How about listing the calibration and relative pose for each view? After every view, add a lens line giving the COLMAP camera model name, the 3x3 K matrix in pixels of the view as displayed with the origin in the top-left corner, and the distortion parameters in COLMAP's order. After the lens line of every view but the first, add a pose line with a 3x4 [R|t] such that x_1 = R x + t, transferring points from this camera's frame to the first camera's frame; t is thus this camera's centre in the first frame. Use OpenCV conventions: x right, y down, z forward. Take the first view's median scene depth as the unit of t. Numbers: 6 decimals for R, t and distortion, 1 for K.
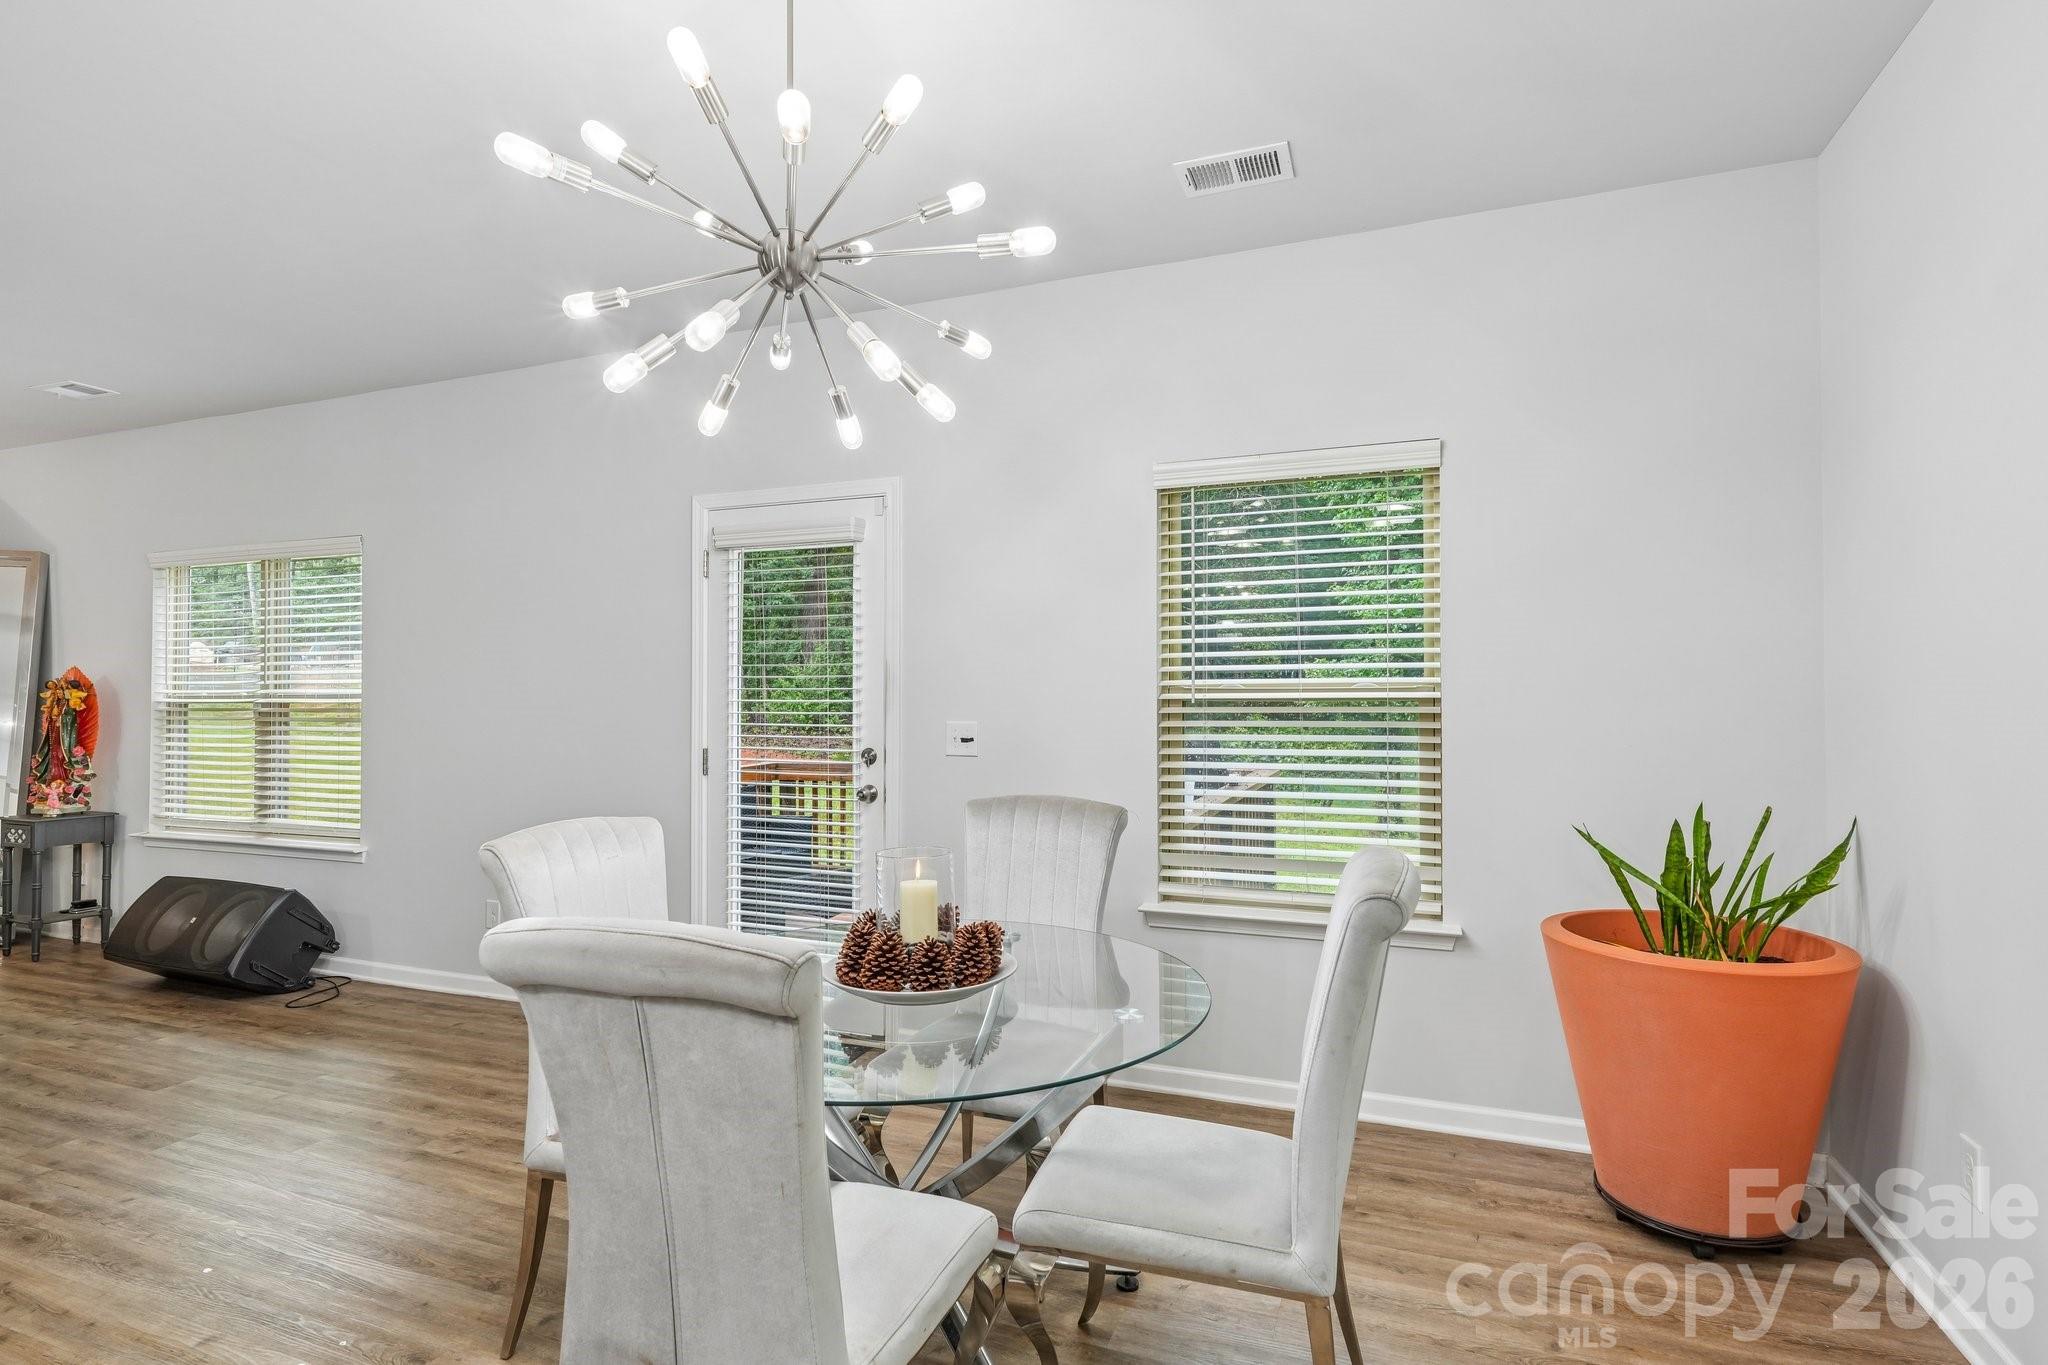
lens RADIAL K [[1022.7, 0, 1024.0], [0, 1022.7, 682.5], [0, 0, 1]] dist [0.000850, 0.000250]
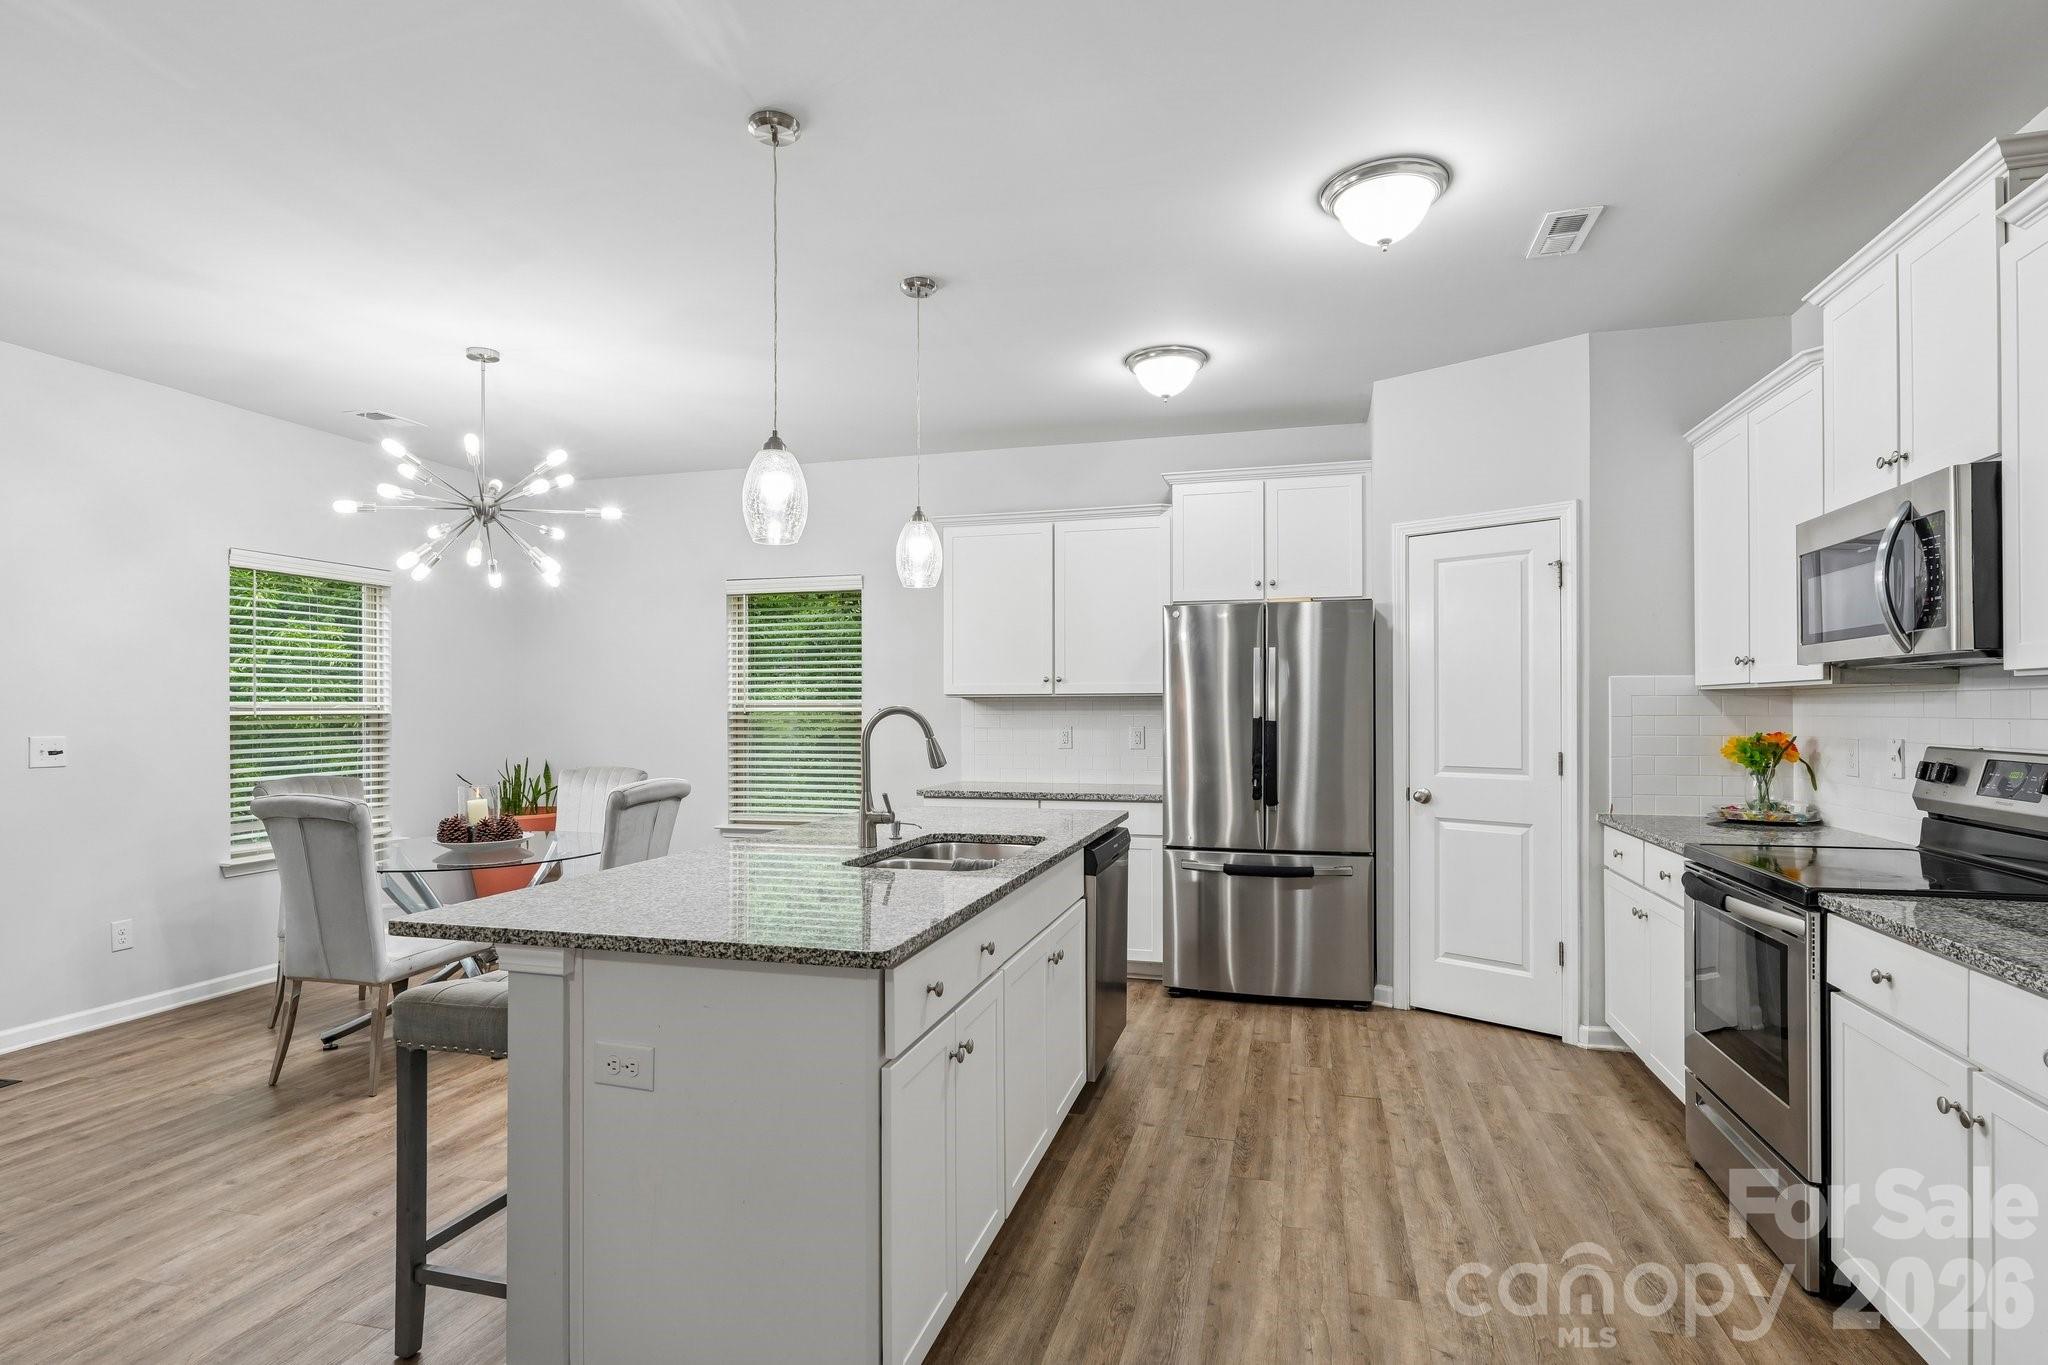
lens RADIAL K [[1020.1, 0, 1025.3], [0, 1020.1, 711.8], [0, 0, 1]] dist [-0.000840, 0.000180]
pose [[-0.104615, 0.002957, 0.994508, -0.877971], [0.001447, 0.999995, -0.002821, 0.011037], [-0.994512, 0.001143, -0.104619, 0.038103]]
